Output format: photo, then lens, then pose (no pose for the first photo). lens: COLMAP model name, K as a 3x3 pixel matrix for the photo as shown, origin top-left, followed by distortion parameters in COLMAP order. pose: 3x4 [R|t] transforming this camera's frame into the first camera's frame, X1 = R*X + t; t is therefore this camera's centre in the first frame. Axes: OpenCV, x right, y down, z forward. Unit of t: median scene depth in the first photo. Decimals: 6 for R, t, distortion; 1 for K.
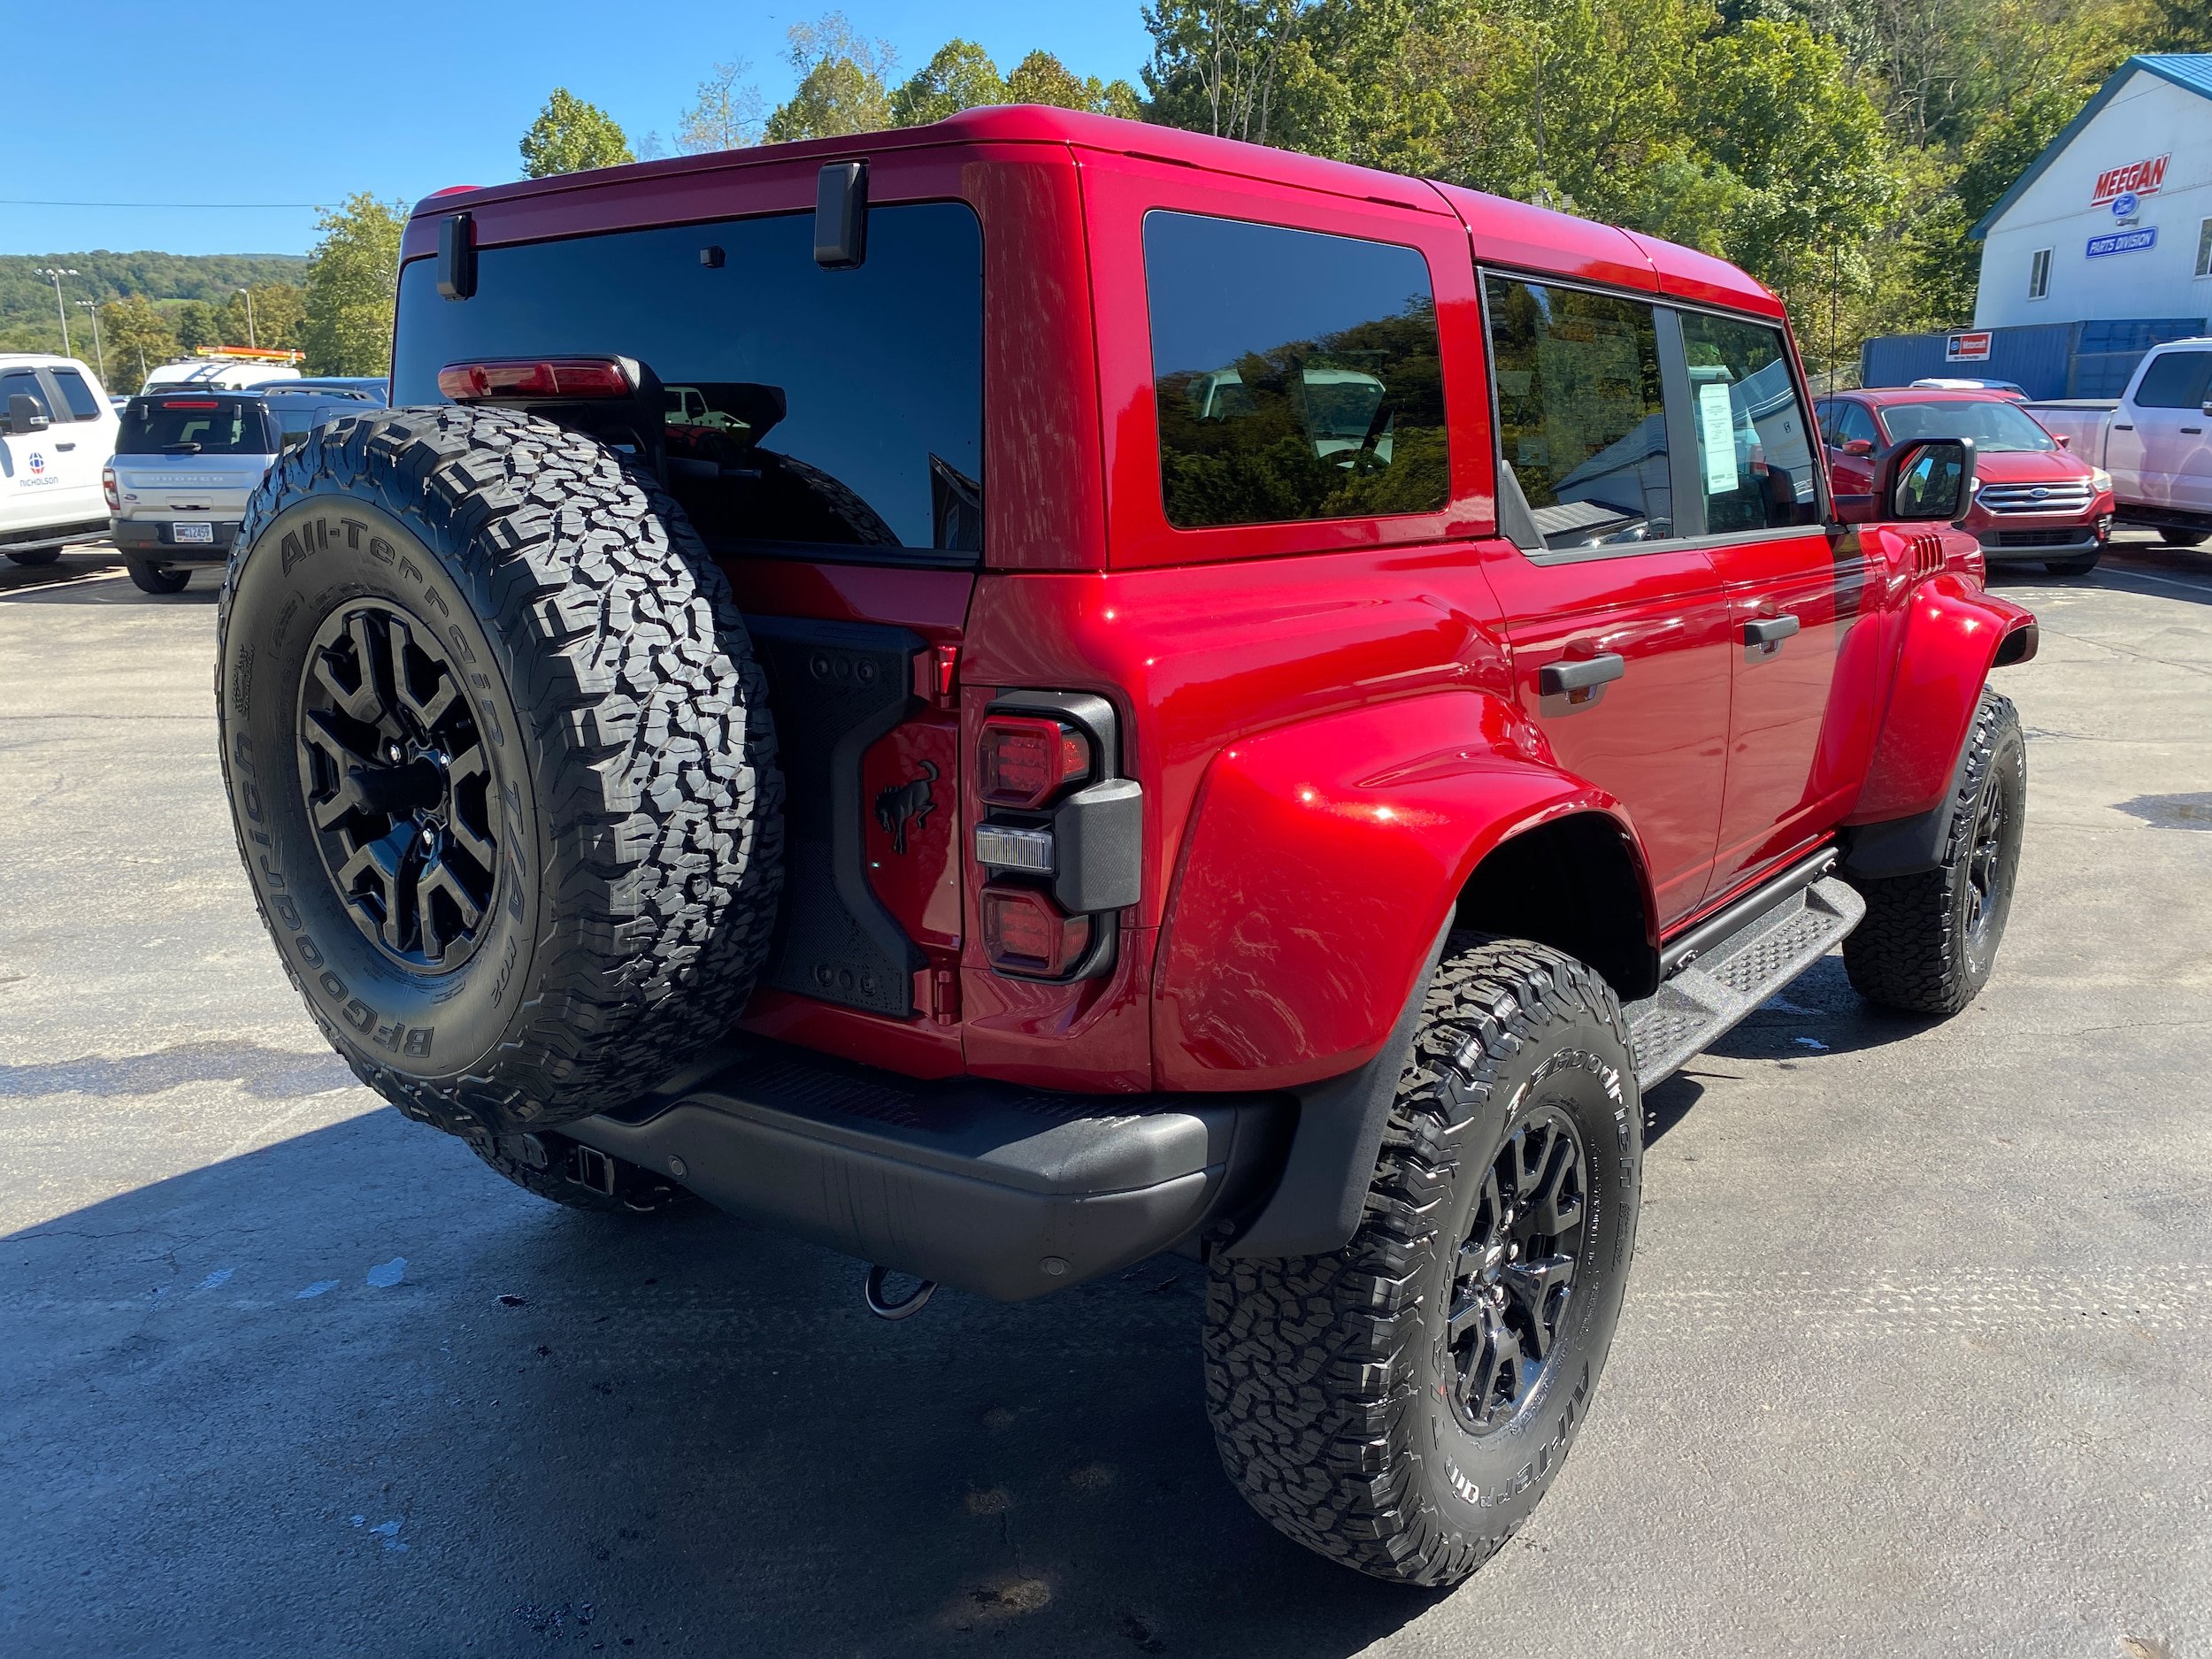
lens RADIAL K [[1674.3, 0, 1118.9], [0, 1674.3, 826.4], [0, 0, 1]] dist [0.044592, -0.058509]
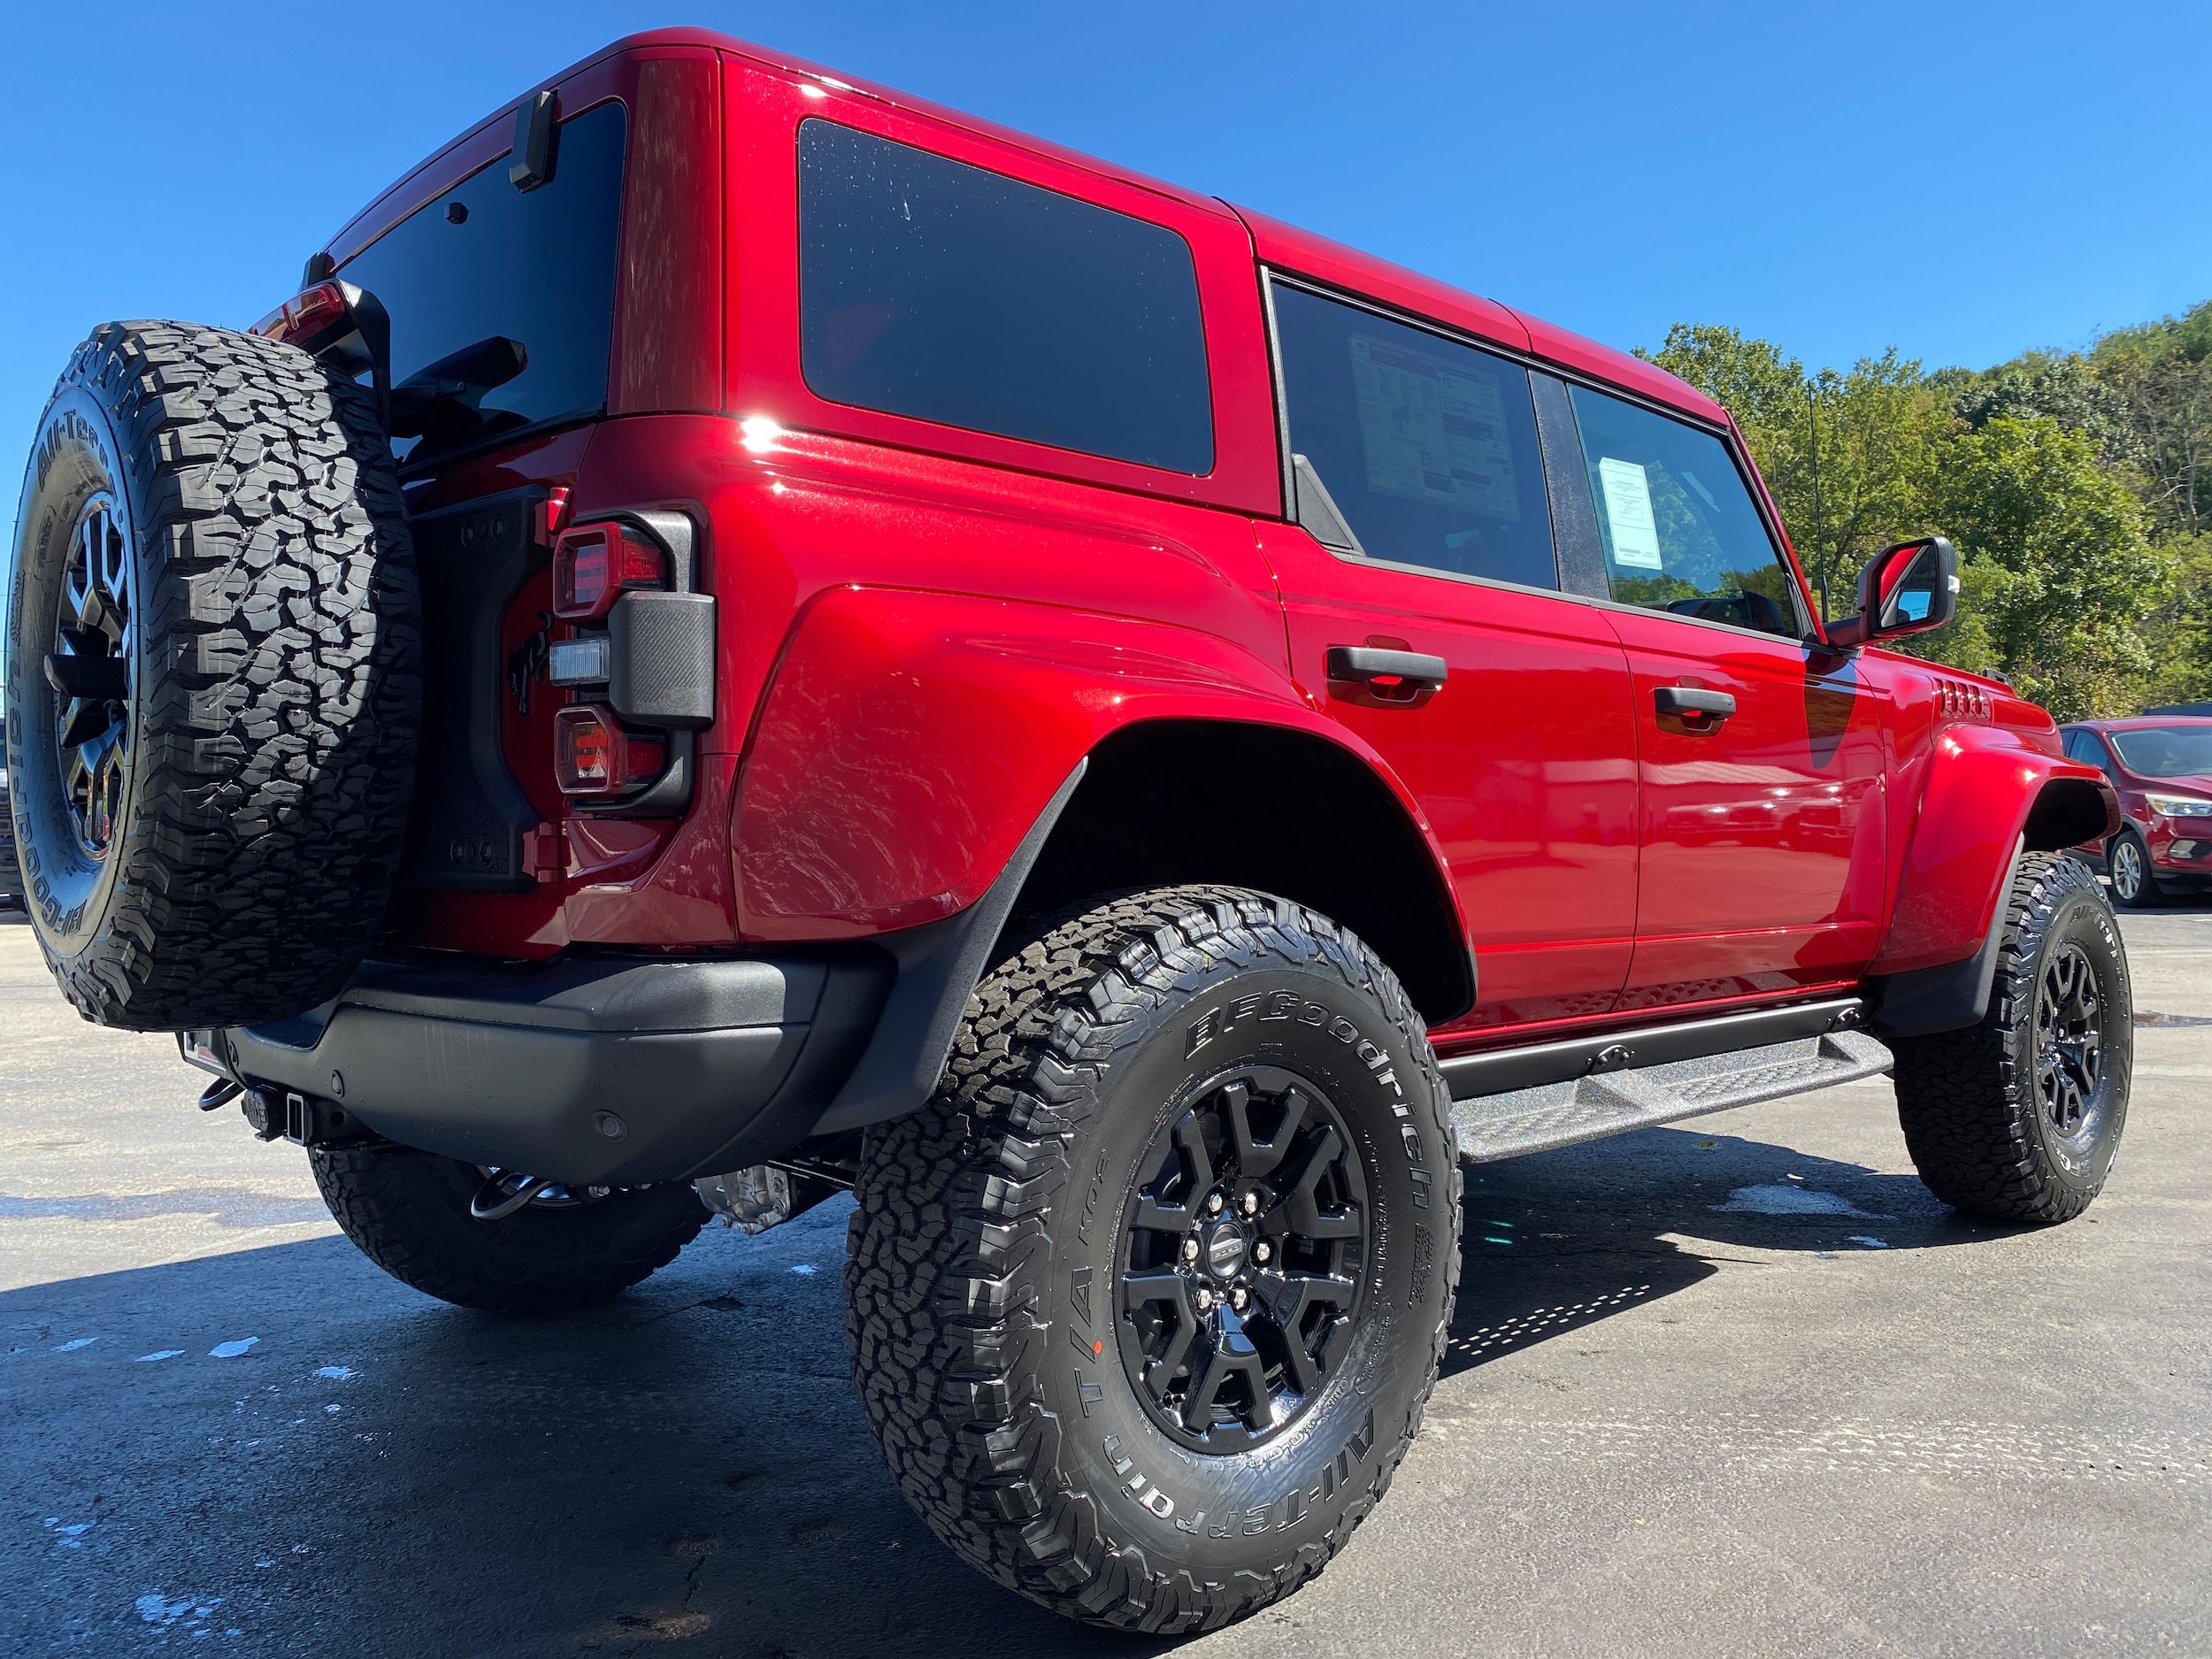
lens RADIAL K [[1674.3, 0, 1118.9], [0, 1674.3, 826.4], [0, 0, 1]] dist [0.044592, -0.058509]
pose [[0.987896, -0.003282, -0.155084, 0.353867], [-0.032710, 0.972888, -0.228950, 0.285376], [0.151630, 0.231252, 0.961005, 0.115906]]
